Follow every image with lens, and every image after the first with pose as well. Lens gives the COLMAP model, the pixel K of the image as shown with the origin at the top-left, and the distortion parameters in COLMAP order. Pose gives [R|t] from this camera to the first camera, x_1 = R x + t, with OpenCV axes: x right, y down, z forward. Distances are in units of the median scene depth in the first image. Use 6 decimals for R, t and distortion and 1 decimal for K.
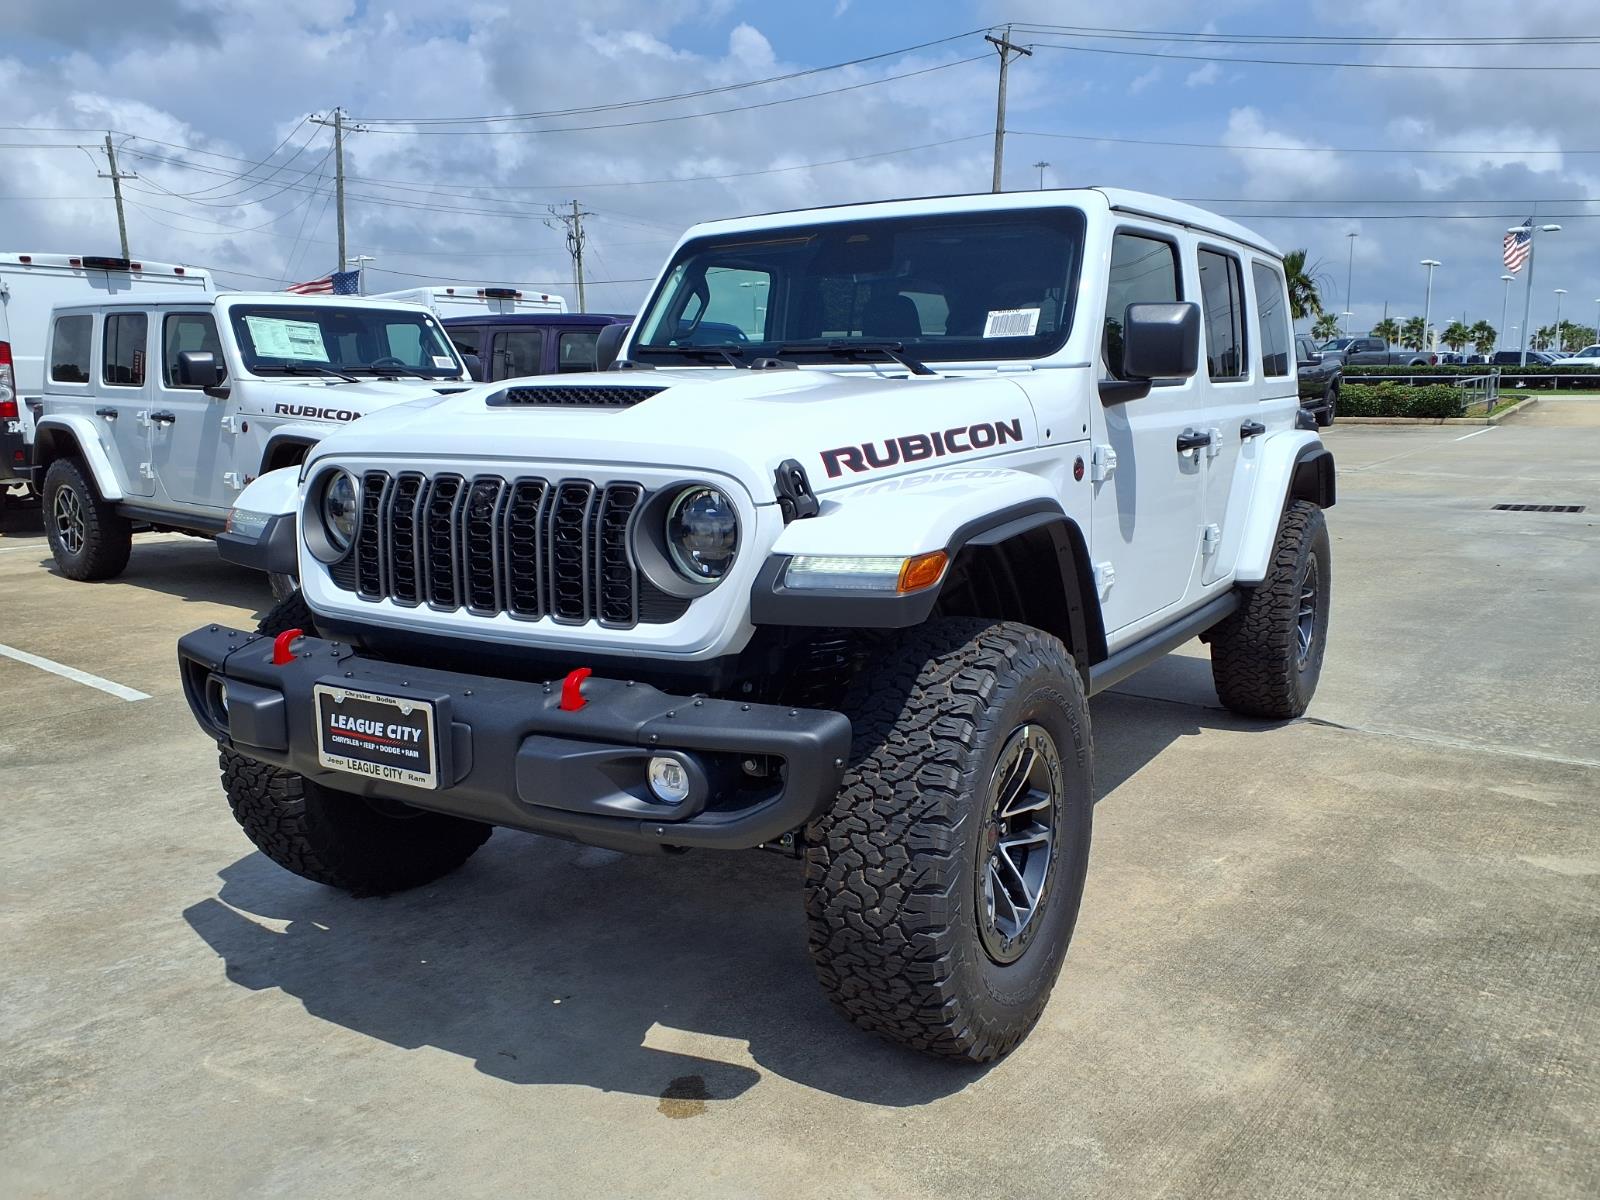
lens RADIAL K [[1278.5, 0, 807.1], [0, 1278.5, 601.3], [0, 0, 1]] dist [0.097327, -0.138654]
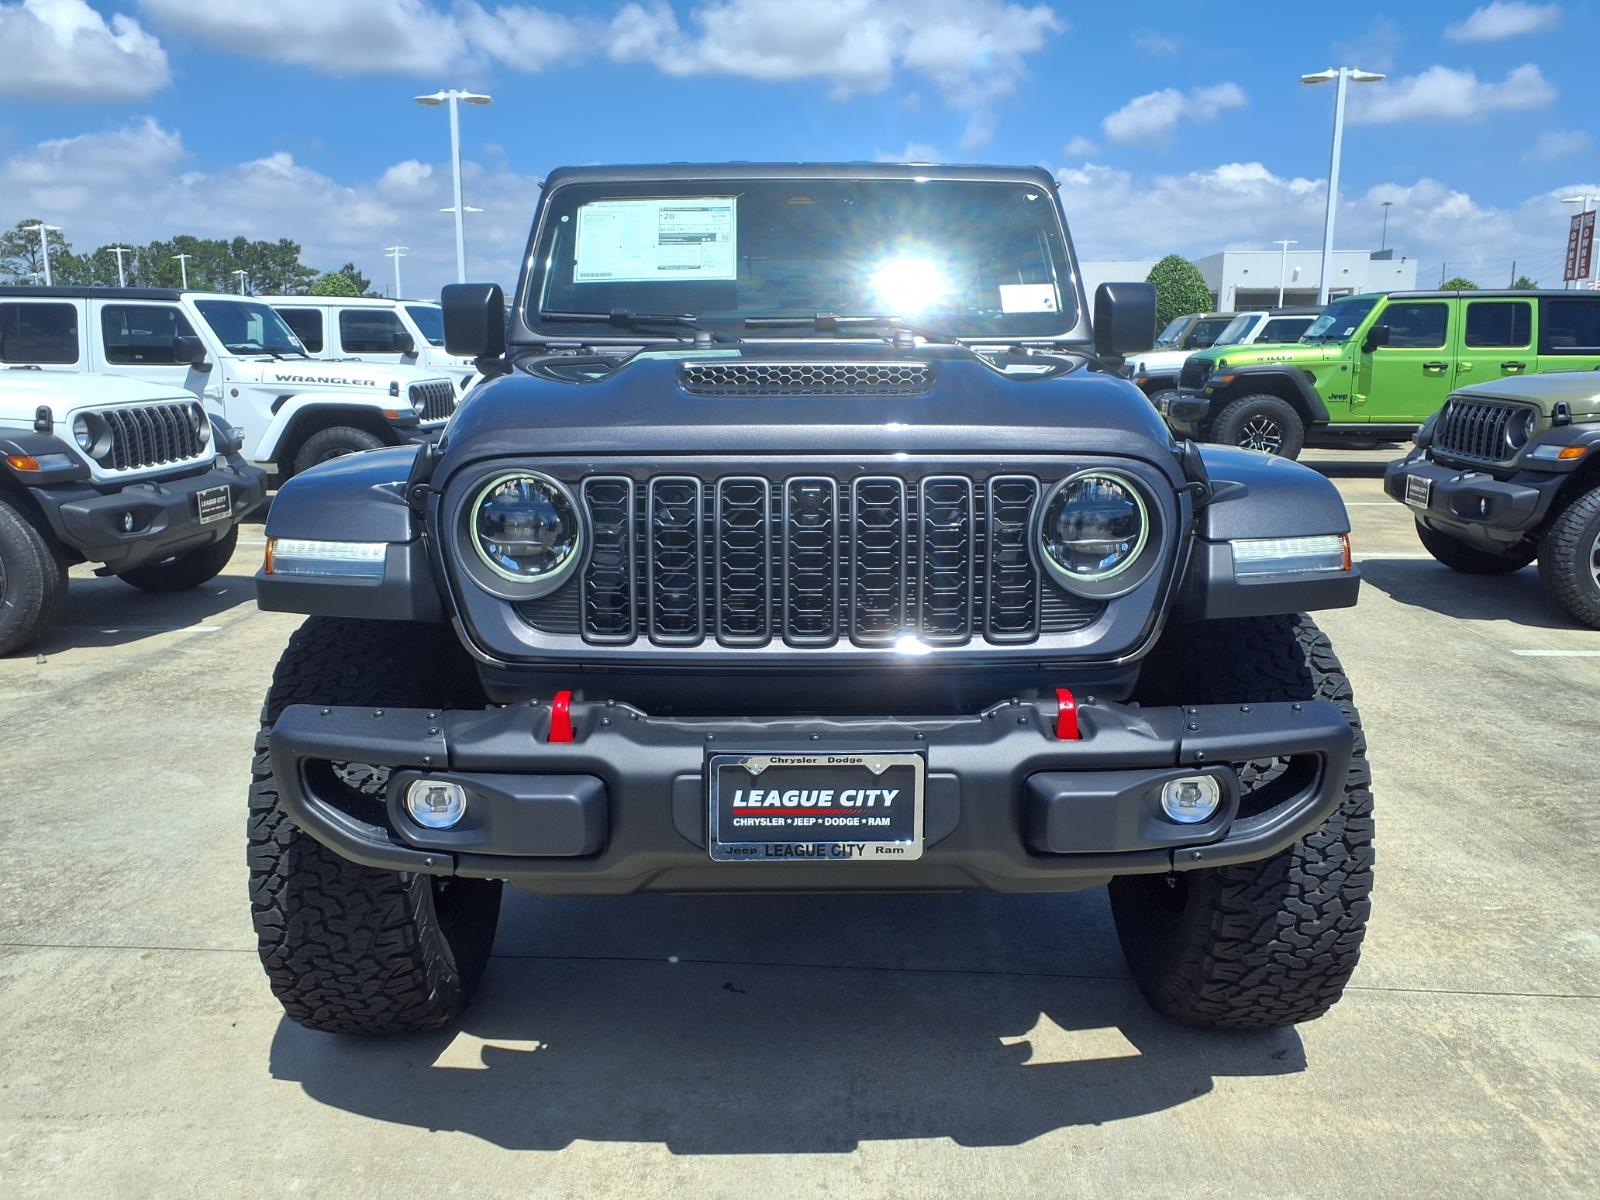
lens RADIAL K [[1300.4, 0, 797.9], [0, 1300.4, 593.3], [0, 0, 1]] dist [0.015693, 0.005579]
pose [[0.851521, -0.091496, 0.516275, -0.735128], [0.086433, 0.995681, 0.033899, -0.053620], [-0.517147, 0.015758, 0.855752, 0.321860]]
